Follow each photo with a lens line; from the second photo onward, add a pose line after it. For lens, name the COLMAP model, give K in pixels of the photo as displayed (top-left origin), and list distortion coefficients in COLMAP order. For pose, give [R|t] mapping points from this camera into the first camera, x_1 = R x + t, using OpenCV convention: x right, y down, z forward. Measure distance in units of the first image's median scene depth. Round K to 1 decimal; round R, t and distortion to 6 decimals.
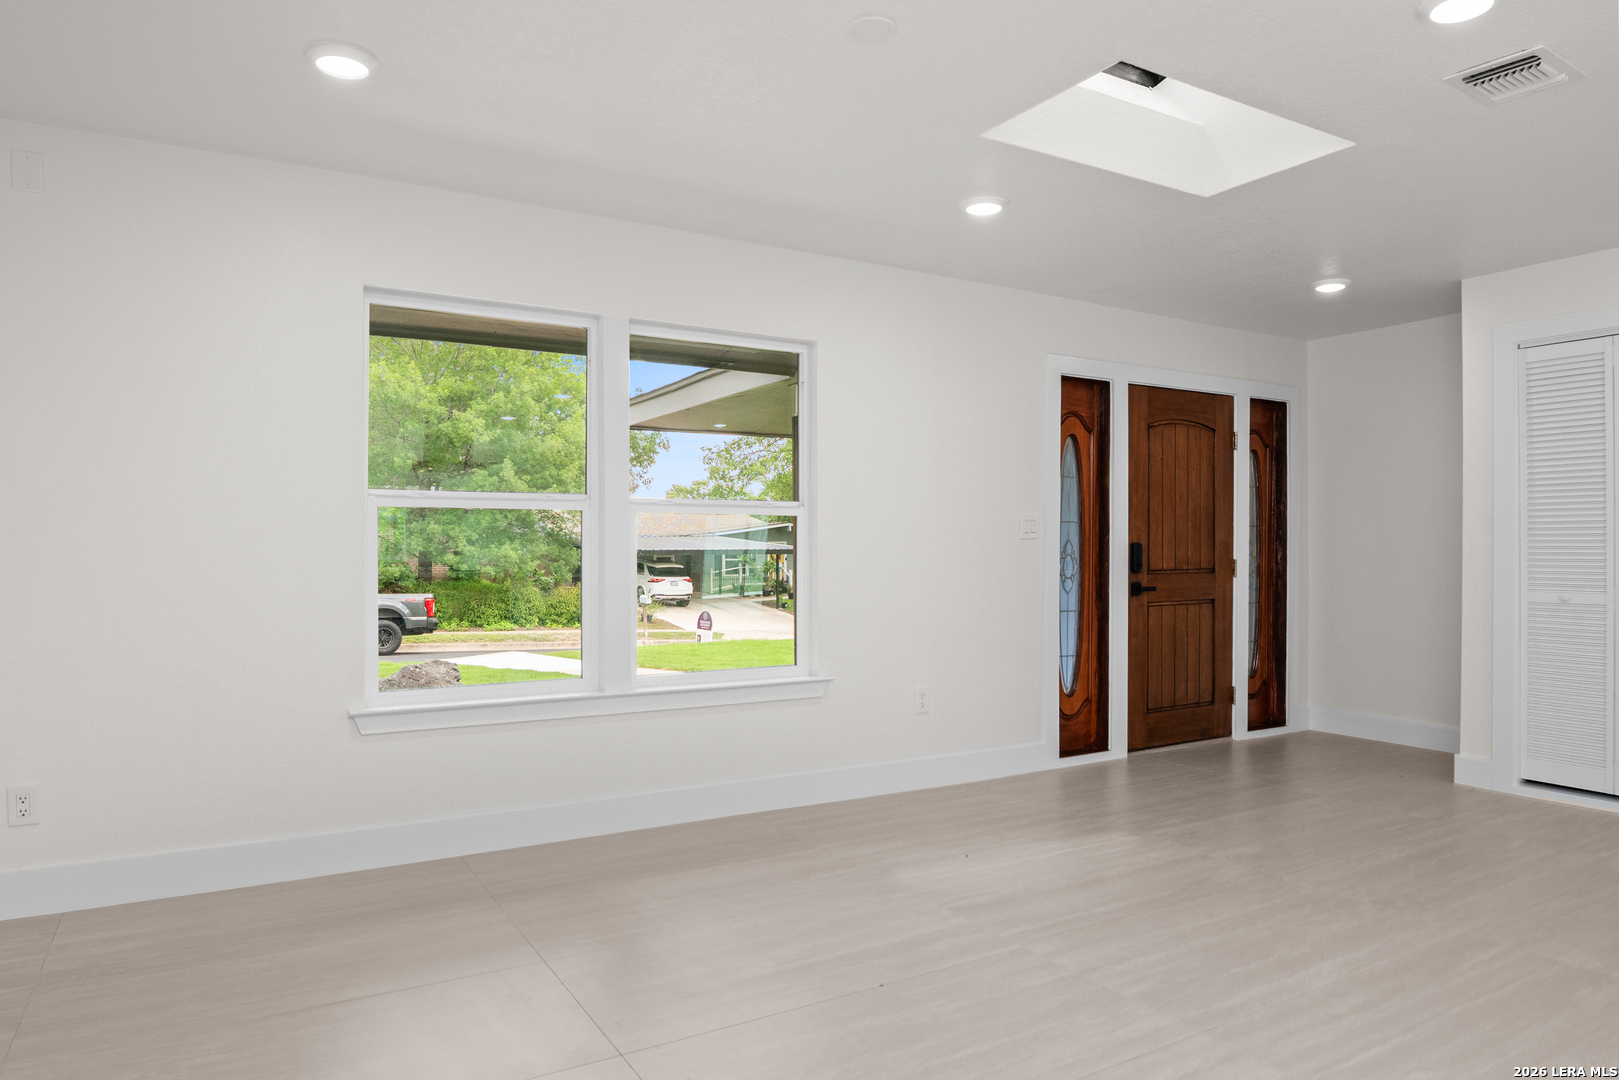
lens RADIAL K [[1021.8, 0, 799.7], [0, 1021.8, 543.4], [0, 0, 1]] dist [-0.024126, -0.001707]
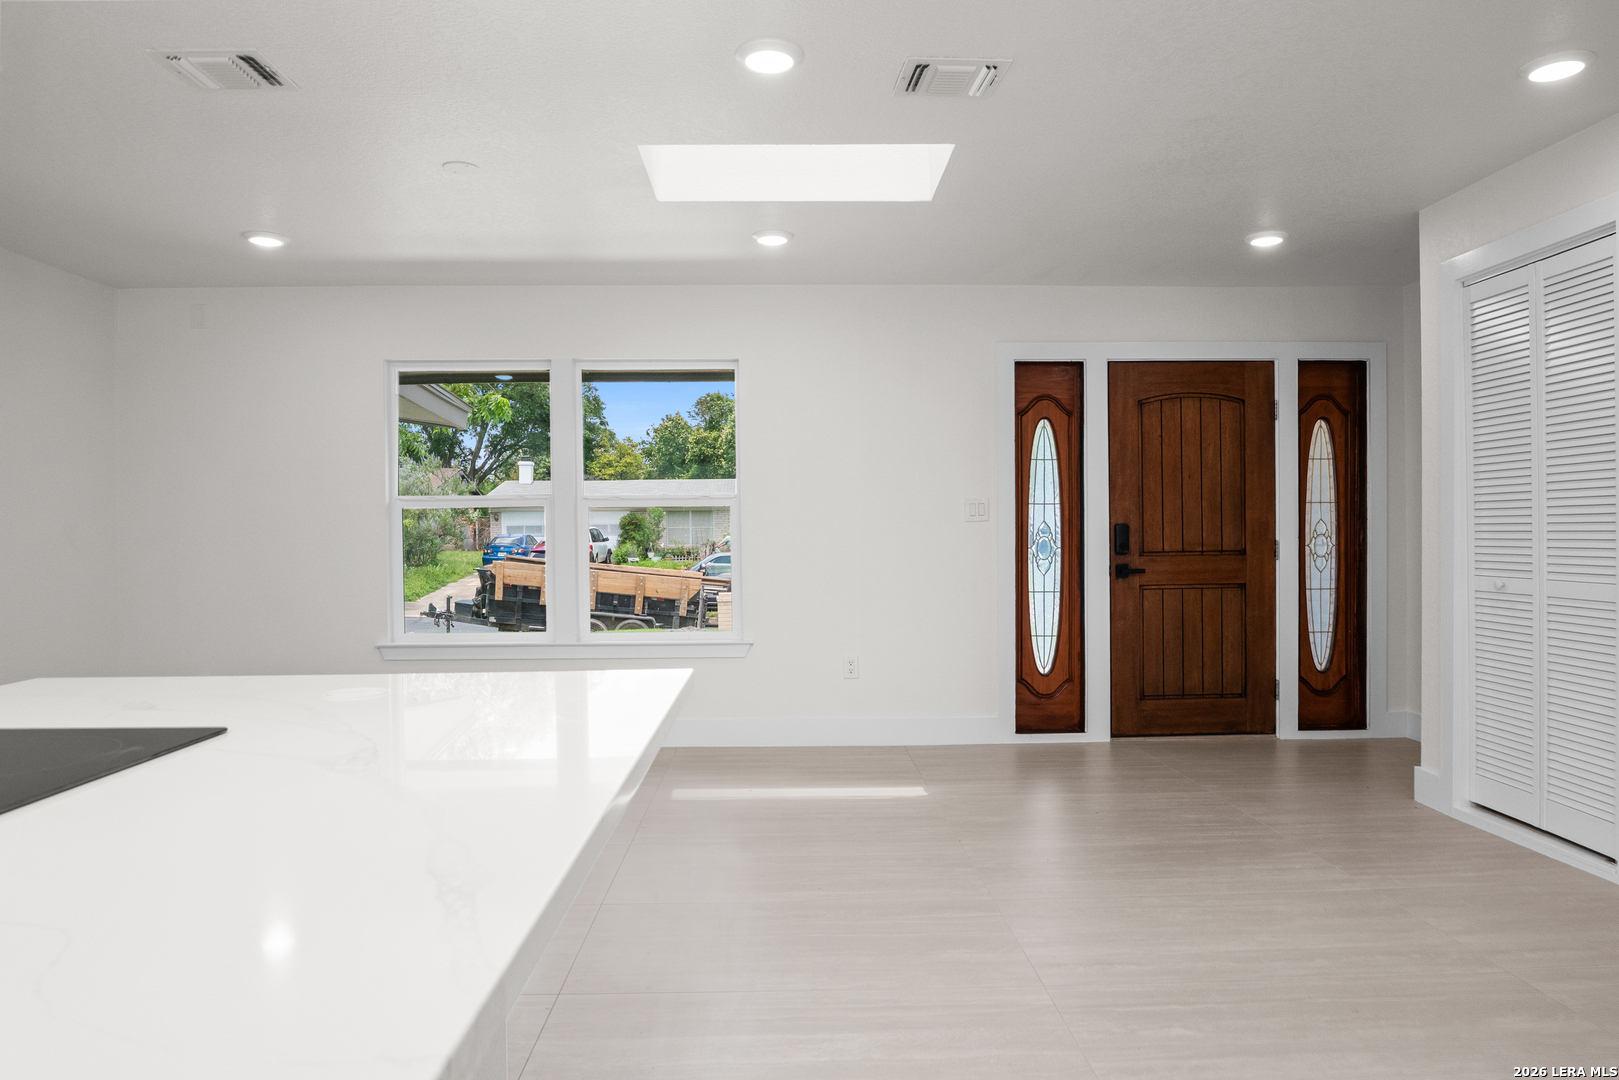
lens RADIAL K [[1021.8, 0, 799.7], [0, 1021.8, 535.8], [0, 0, 1]] dist [-0.024126, -0.001707]
pose [[0.869478, -0.006284, -0.493932, 0.545147], [0.010376, 0.999931, 0.005543, 0.002262], [0.493863, -0.009944, 0.869483, -0.002931]]
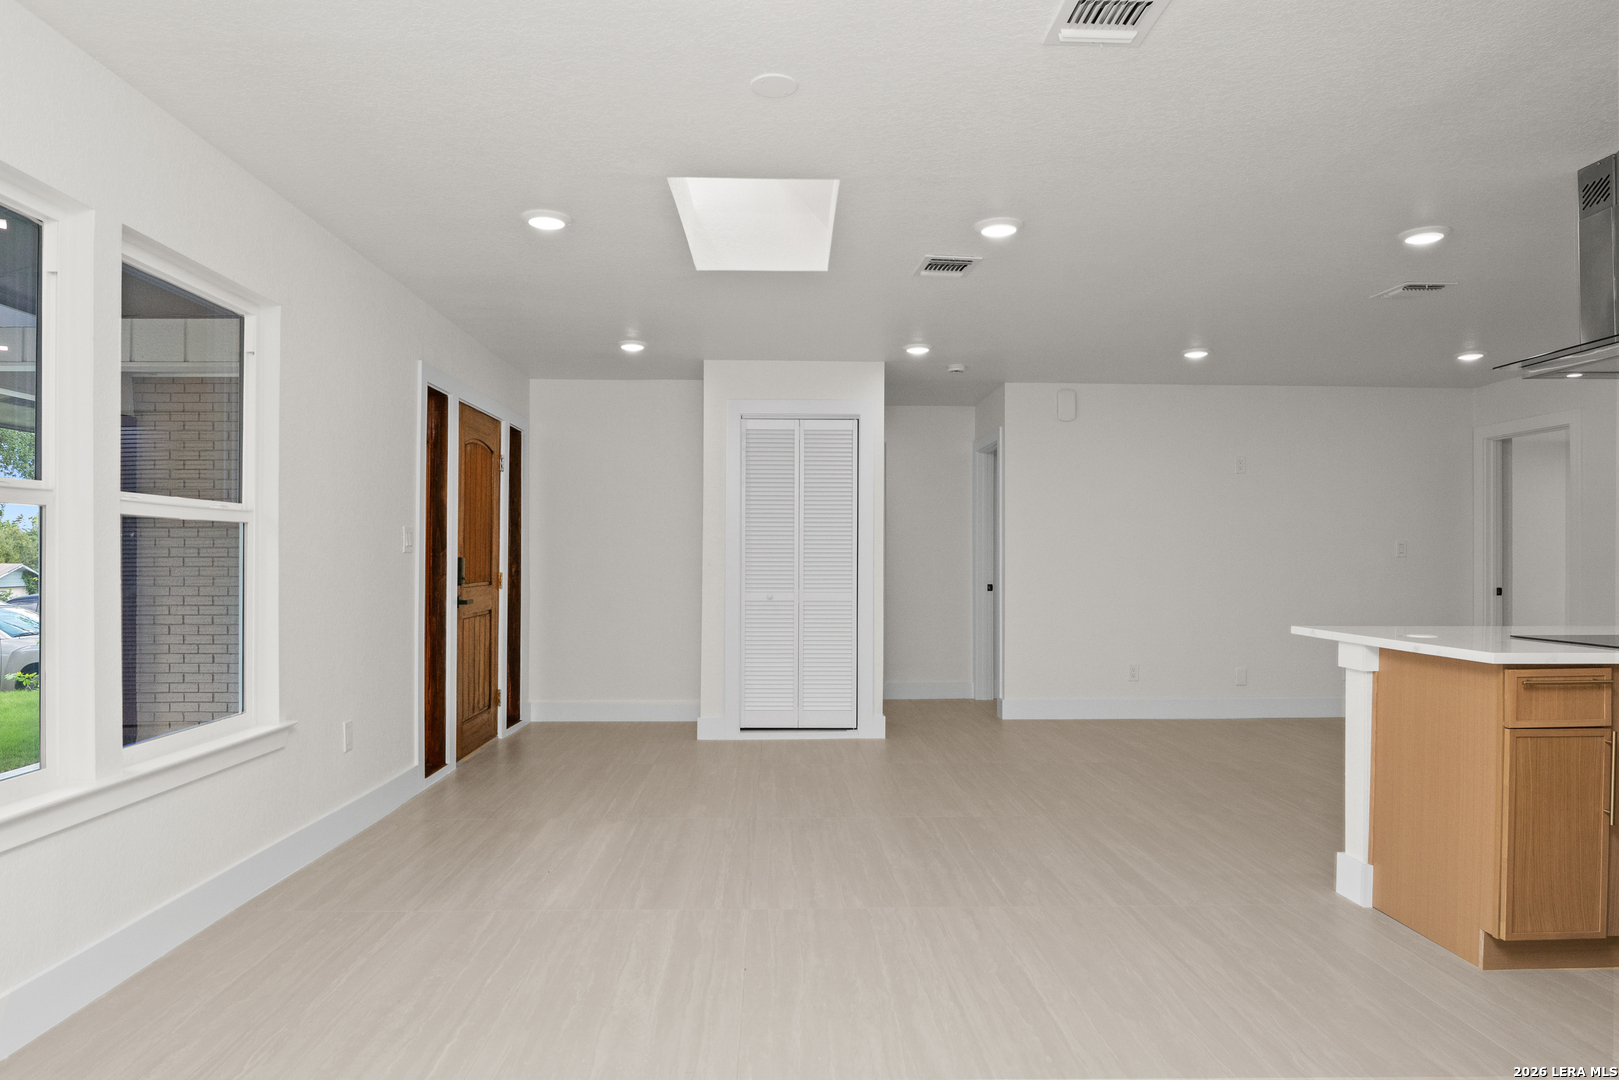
lens RADIAL K [[1021.8, 0, 806.8], [0, 1021.8, 548.9], [0, 0, 1]] dist [-0.024126, -0.001707]
pose [[0.477658, 0.010316, 0.878485, -0.402165], [-0.002287, 0.999942, -0.010499, 0.000993], [-0.878543, 0.003006, 0.477654, 0.206378]]
